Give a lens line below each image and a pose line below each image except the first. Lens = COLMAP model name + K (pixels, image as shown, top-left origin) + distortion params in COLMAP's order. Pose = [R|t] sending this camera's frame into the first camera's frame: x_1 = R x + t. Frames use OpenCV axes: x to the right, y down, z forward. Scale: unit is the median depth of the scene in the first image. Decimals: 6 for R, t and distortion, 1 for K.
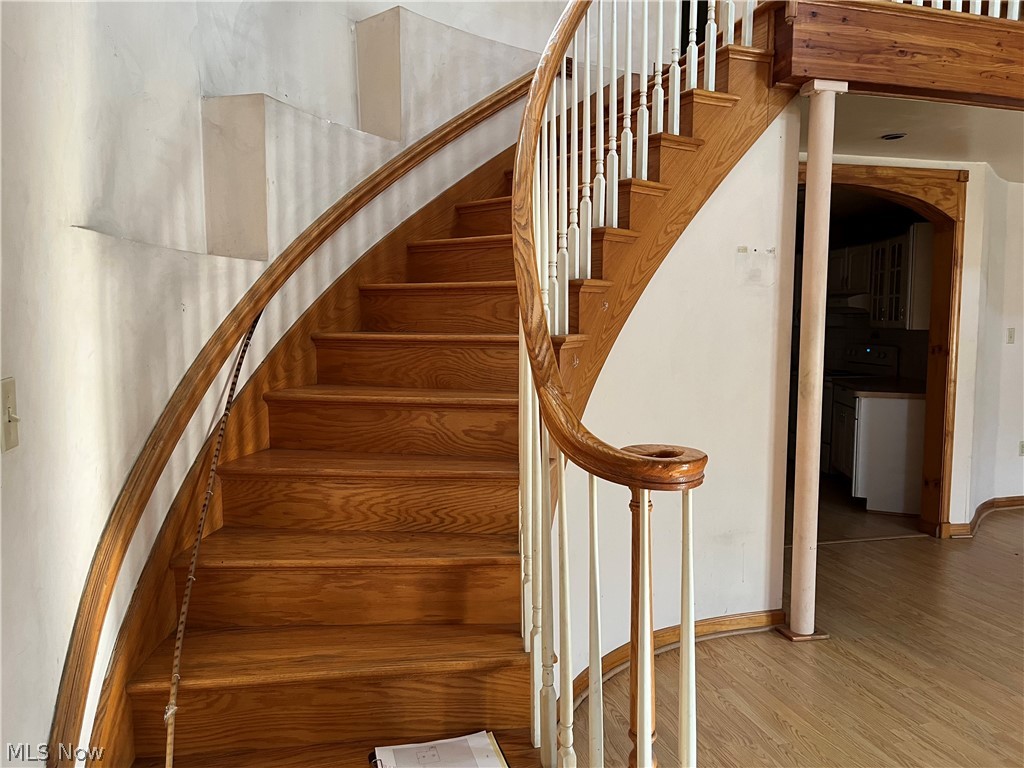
lens RADIAL K [[777.1, 0, 509.3], [0, 777.1, 390.2], [0, 0, 1]] dist [0.056173, -0.086830]
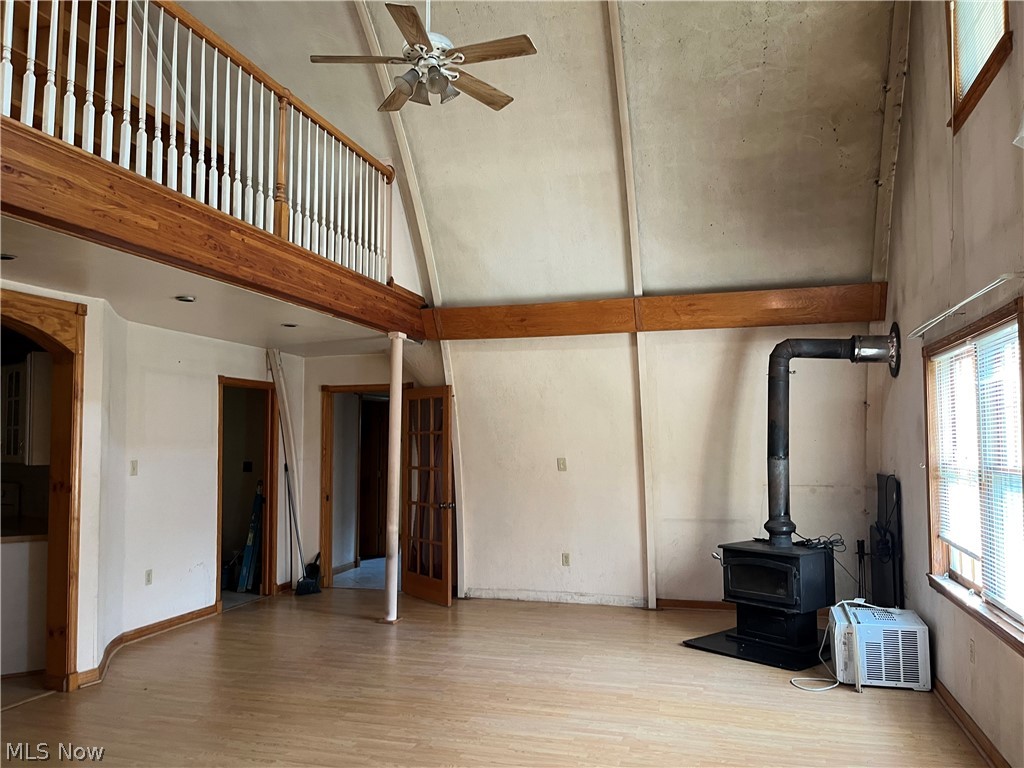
lens RADIAL K [[777.1, 0, 514.4], [0, 777.1, 385.9], [0, 0, 1]] dist [0.056173, -0.086830]
pose [[0.529242, 0.055292, 0.846667, 0.036723], [0.087495, 0.988998, -0.119278, -0.012438], [-0.843947, 0.137206, 0.518582, 0.040808]]
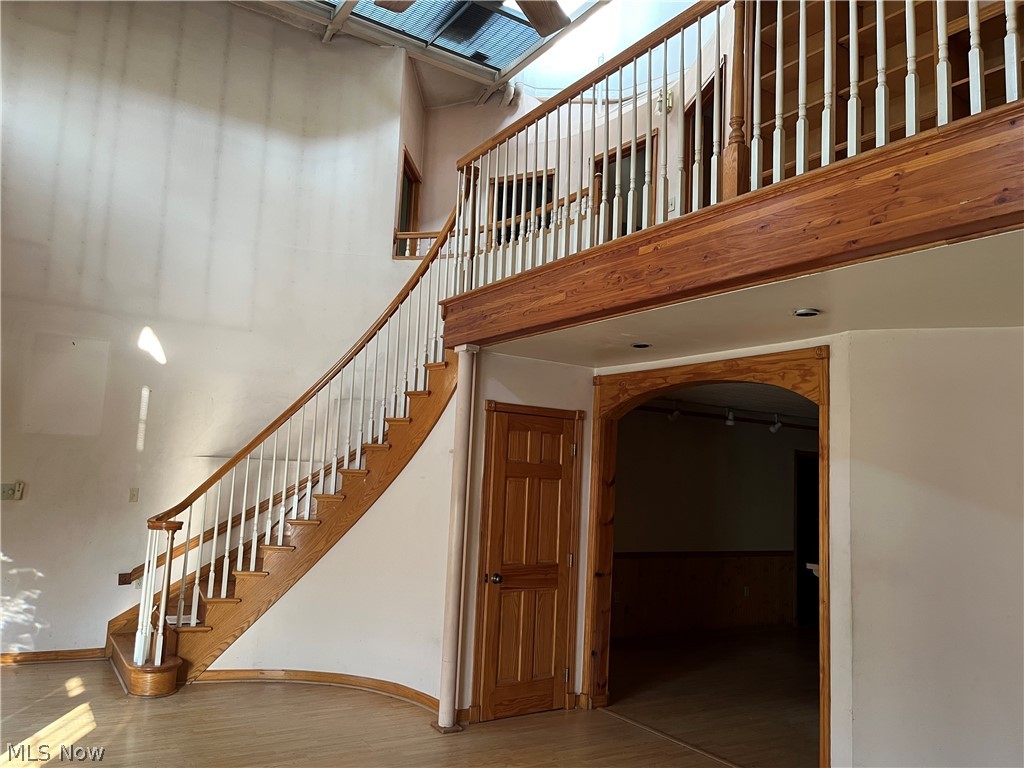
lens RADIAL K [[777.1, 0, 507.8], [0, 777.1, 386.0], [0, 0, 1]] dist [0.056173, -0.086830]
pose [[0.263426, -0.092485, -0.960236, 1.281770], [-0.143526, 0.980558, -0.133816, -0.075938], [0.953943, 0.173070, 0.245030, 0.472816]]
